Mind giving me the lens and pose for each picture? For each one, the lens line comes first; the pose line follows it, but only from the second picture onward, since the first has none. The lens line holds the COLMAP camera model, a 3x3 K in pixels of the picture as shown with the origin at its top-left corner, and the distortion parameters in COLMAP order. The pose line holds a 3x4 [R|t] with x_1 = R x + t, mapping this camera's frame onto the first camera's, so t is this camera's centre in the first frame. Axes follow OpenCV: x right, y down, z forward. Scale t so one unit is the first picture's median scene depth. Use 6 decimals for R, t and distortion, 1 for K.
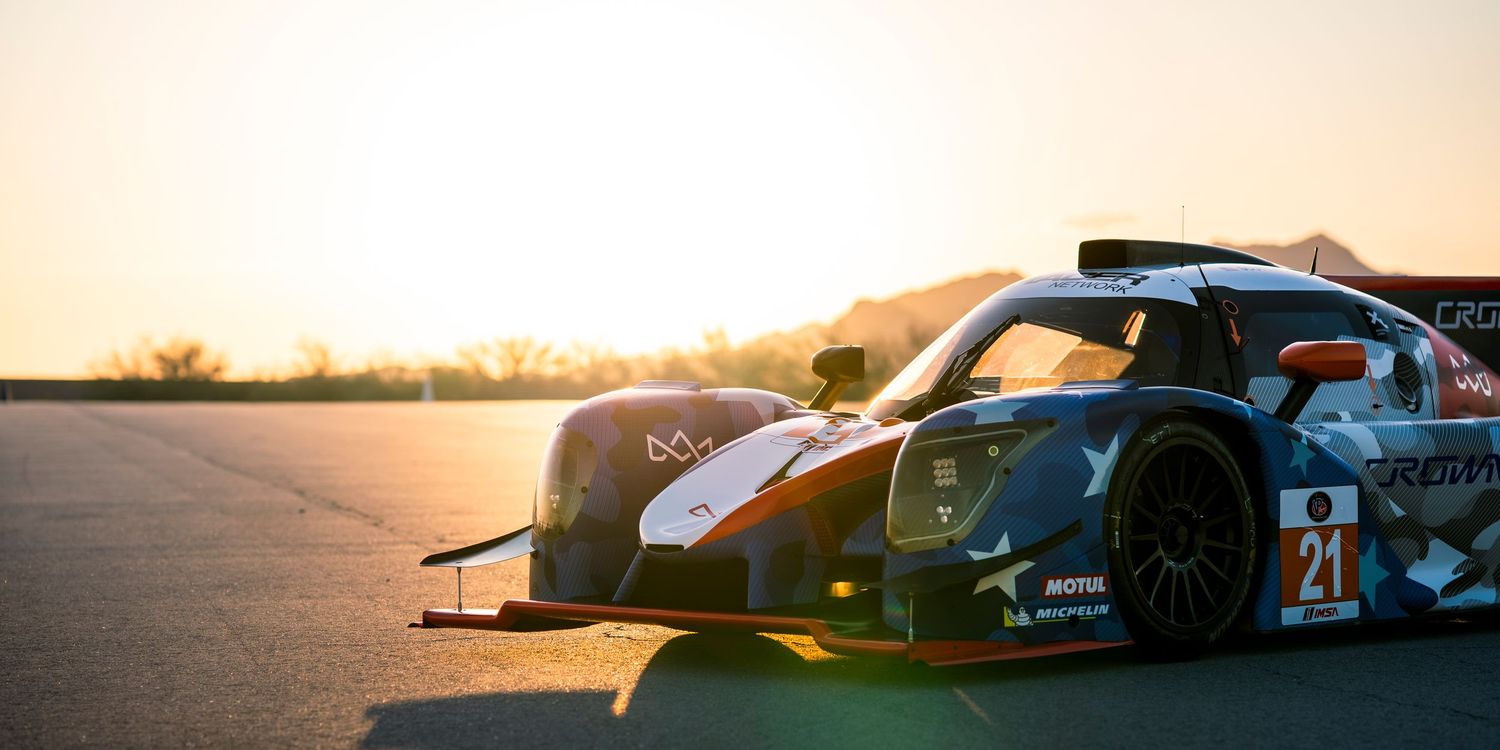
lens RADIAL K [[3639.8, 0, 750.0], [0, 3639.8, 375.0], [0, 0, 1]] dist [0.105907, 0.598344]
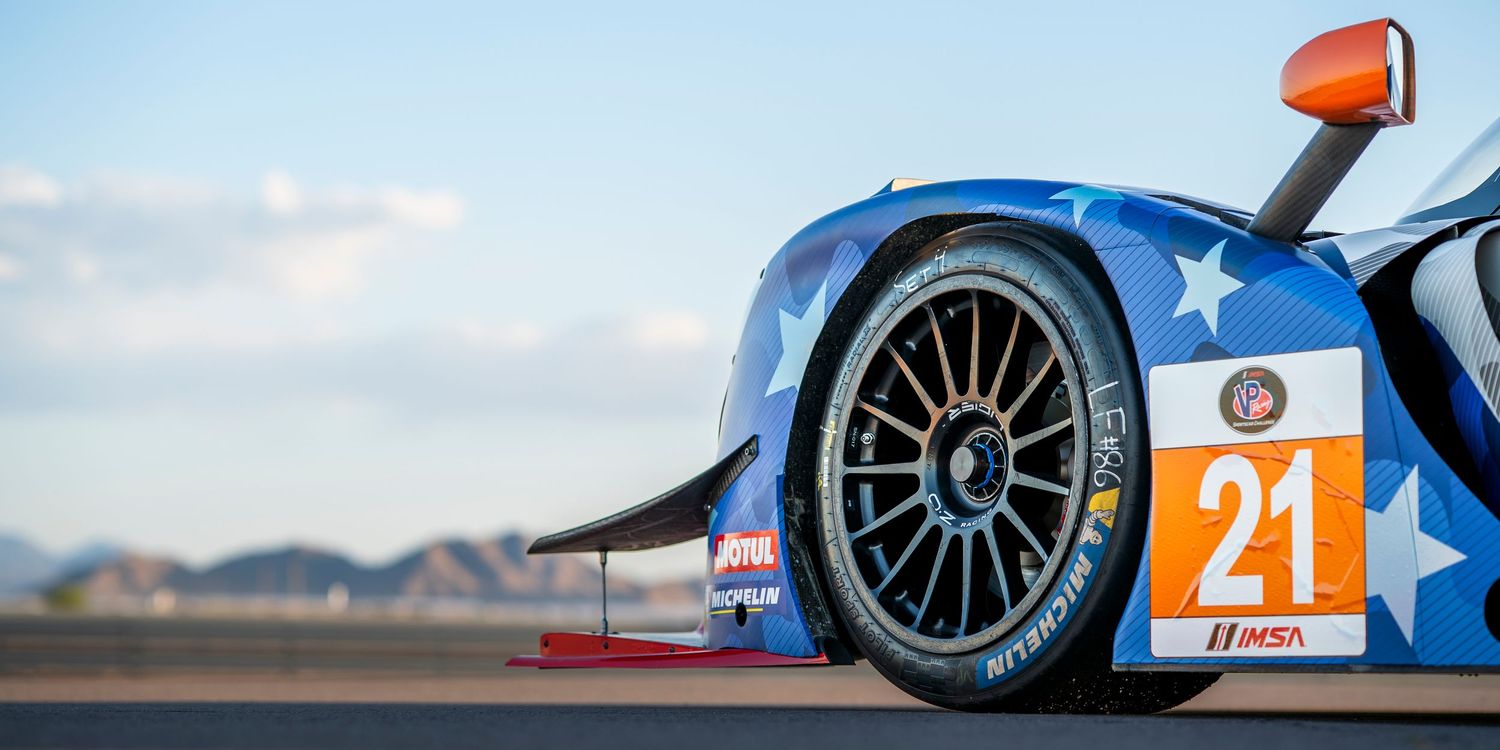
lens RADIAL K [[3639.8, 0, 750.0], [0, 3639.8, 375.0], [0, 0, 1]] dist [0.105907, 0.598344]
pose [[-0.105129, -0.070162, -0.991980, 0.605616], [-0.008629, 0.997535, -0.069641, 0.064529], [0.994421, 0.001239, -0.105475, 0.981101]]
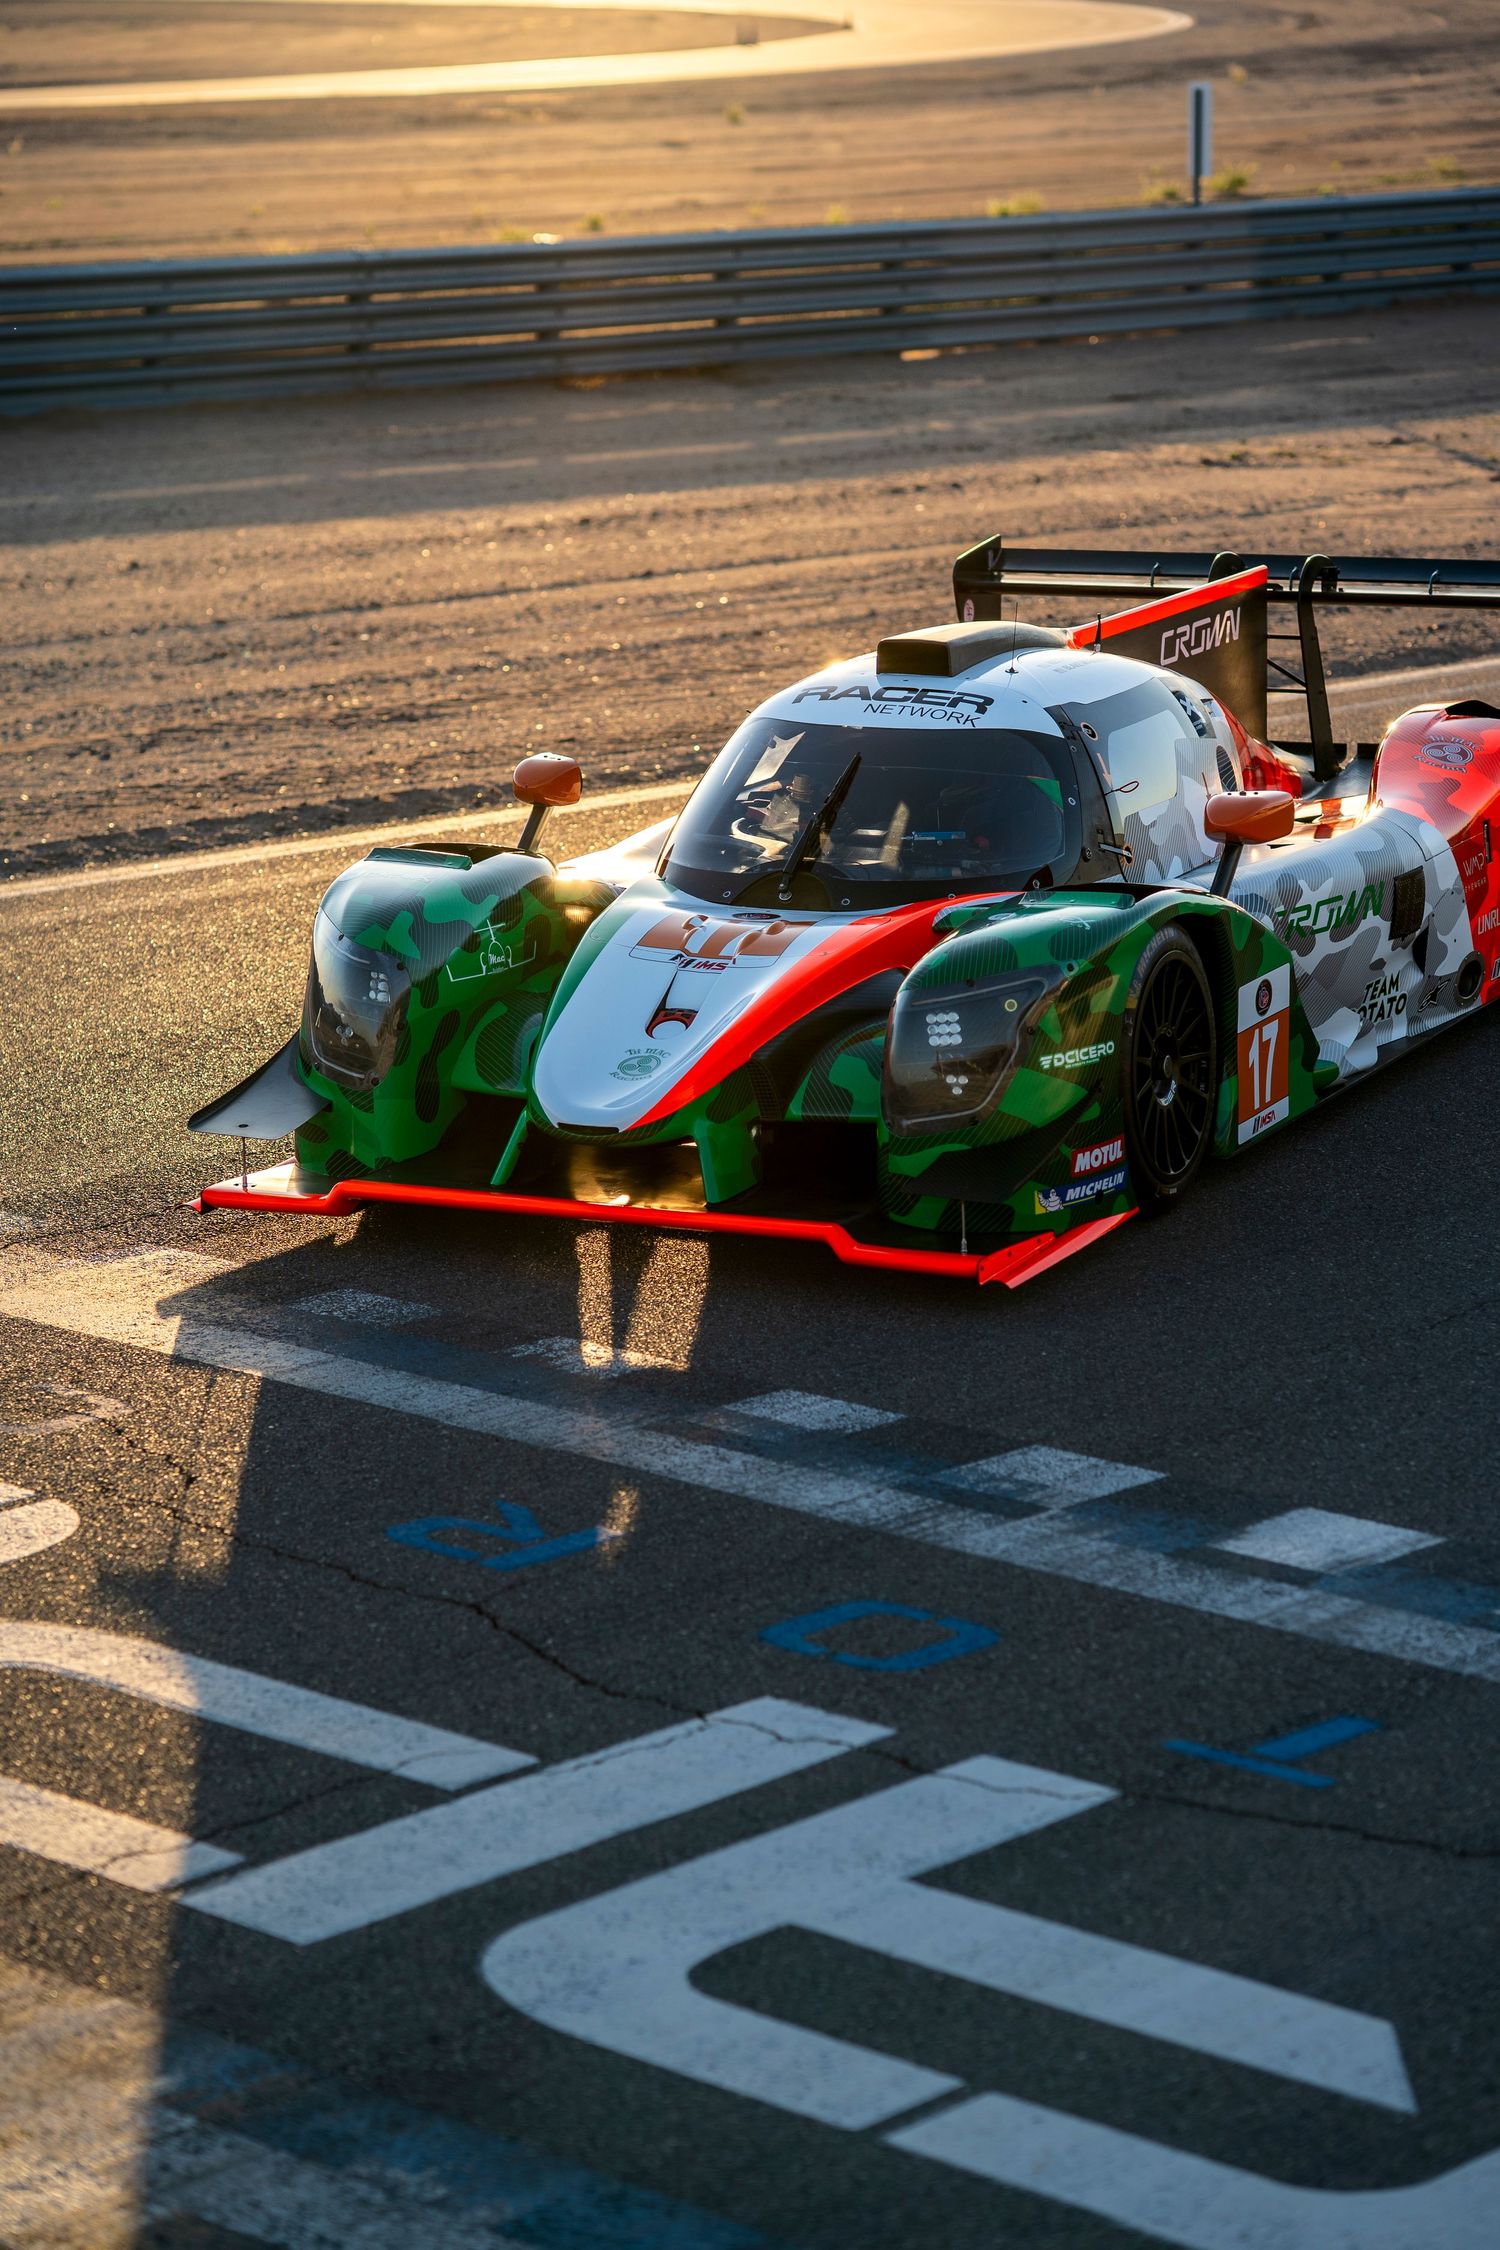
lens RADIAL K [[5560.6, 0, 750.0], [0, 5560.6, 1125.0], [0, 0, 1]] dist [0.158125, -0.868756]
pose [[0.934984, -0.074331, 0.346814, -0.402099], [0.004810, 0.980362, 0.197150, -0.189176], [-0.354657, -0.182663, 0.916980, -0.144073]]
